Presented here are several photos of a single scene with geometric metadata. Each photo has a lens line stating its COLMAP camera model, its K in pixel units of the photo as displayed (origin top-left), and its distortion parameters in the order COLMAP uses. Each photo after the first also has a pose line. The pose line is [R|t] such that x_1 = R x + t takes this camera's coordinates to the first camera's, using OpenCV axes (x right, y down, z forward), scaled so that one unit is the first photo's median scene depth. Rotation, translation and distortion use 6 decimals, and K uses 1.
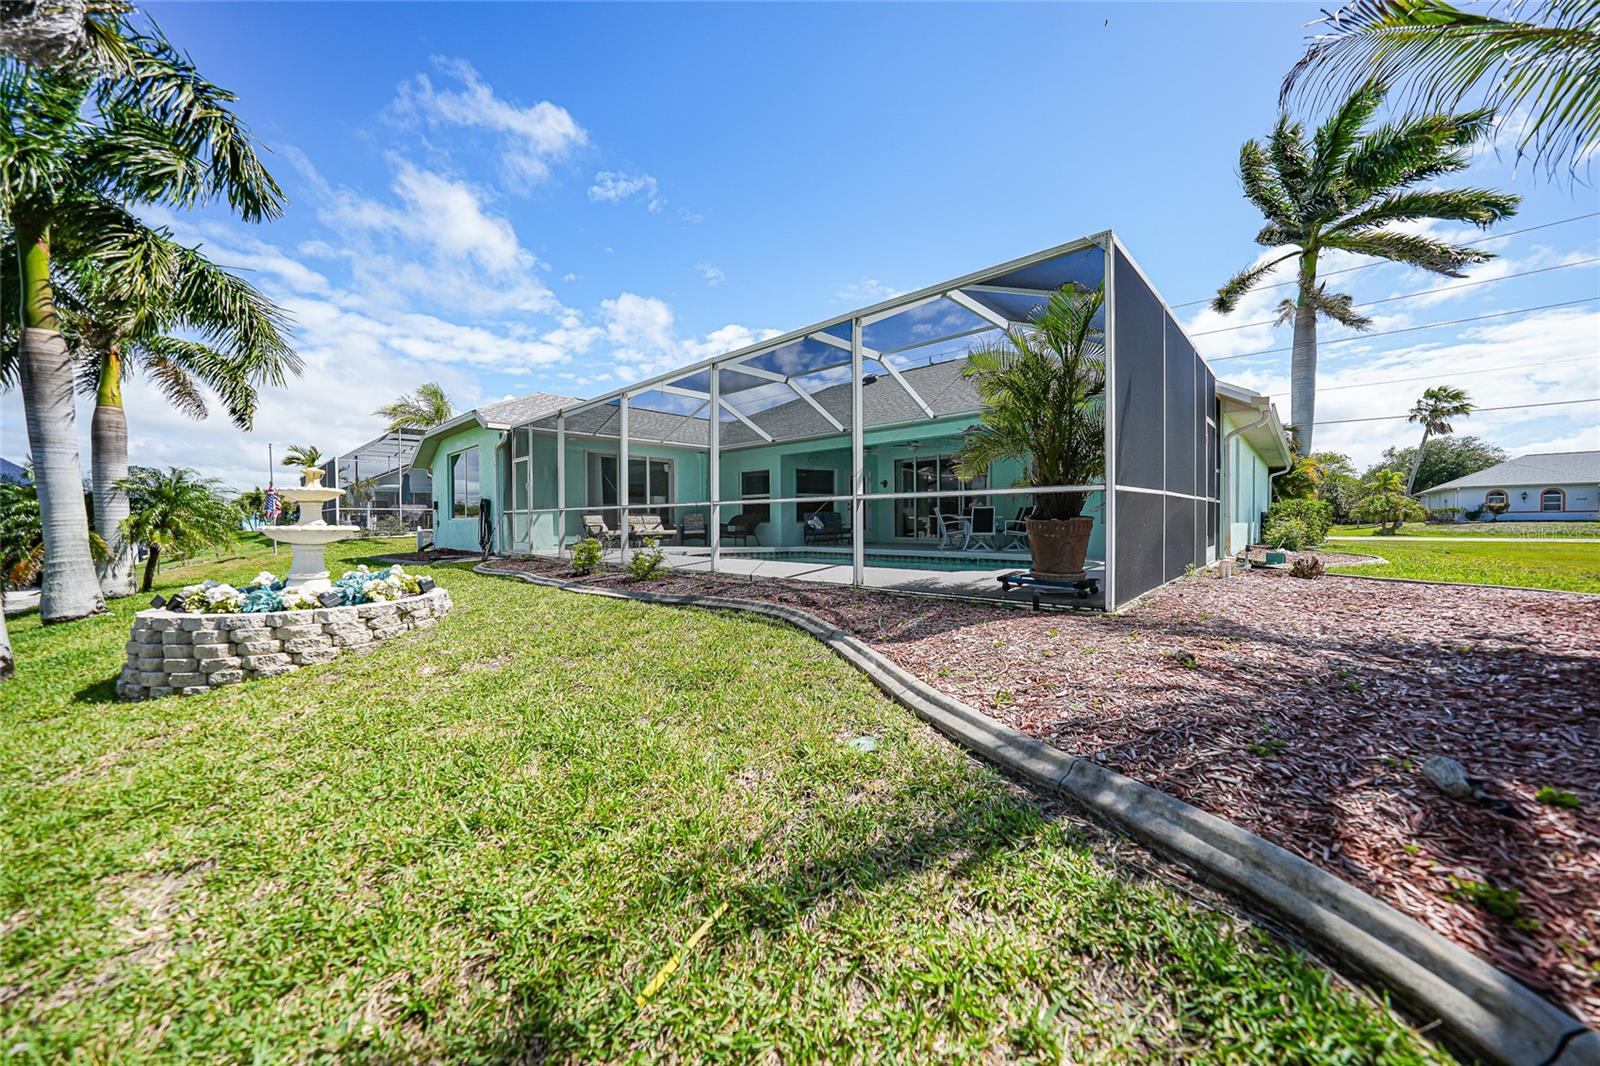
lens RADIAL K [[548.1, 0, 800.0], [0, 548.1, 533.0], [0, 0, 1]] dist [-0.027393, 0.005157]
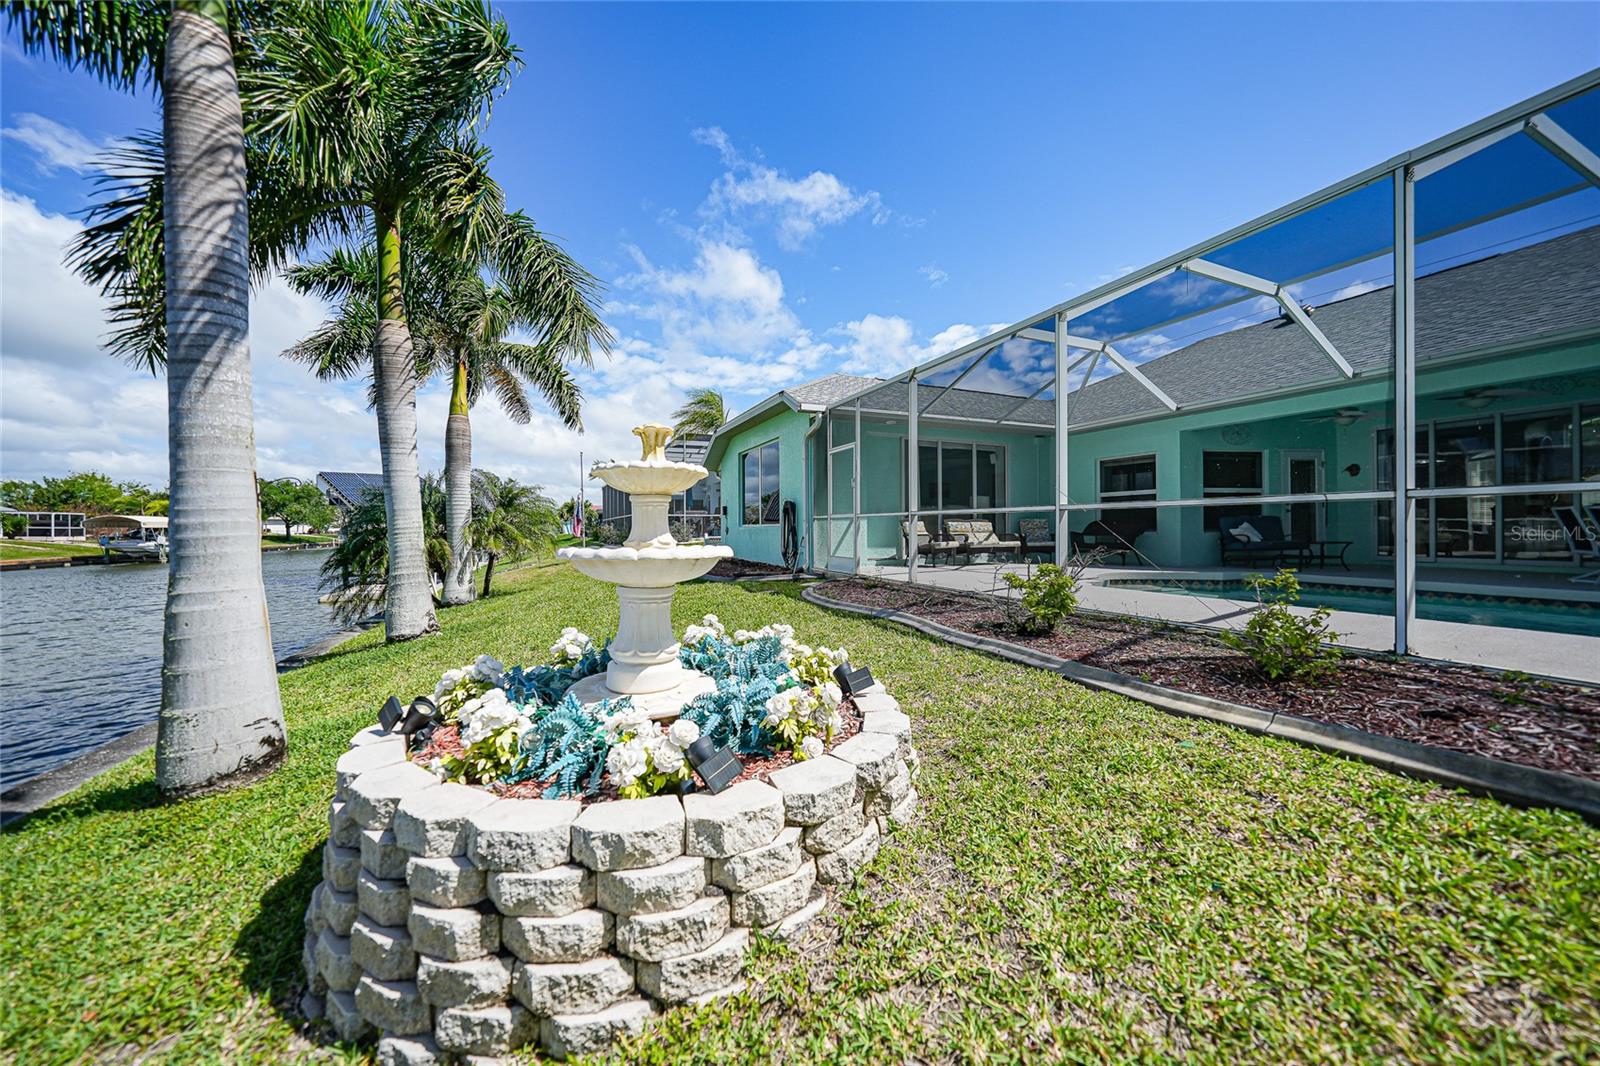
lens RADIAL K [[548.1, 0, 800.0], [0, 548.1, 533.0], [0, 0, 1]] dist [-0.027393, 0.005157]
pose [[0.921886, 0.006130, -0.387412, -0.253270], [-0.010083, 0.999916, -0.008172, -0.009455], [0.387330, 0.011440, 0.921870, 0.255383]]
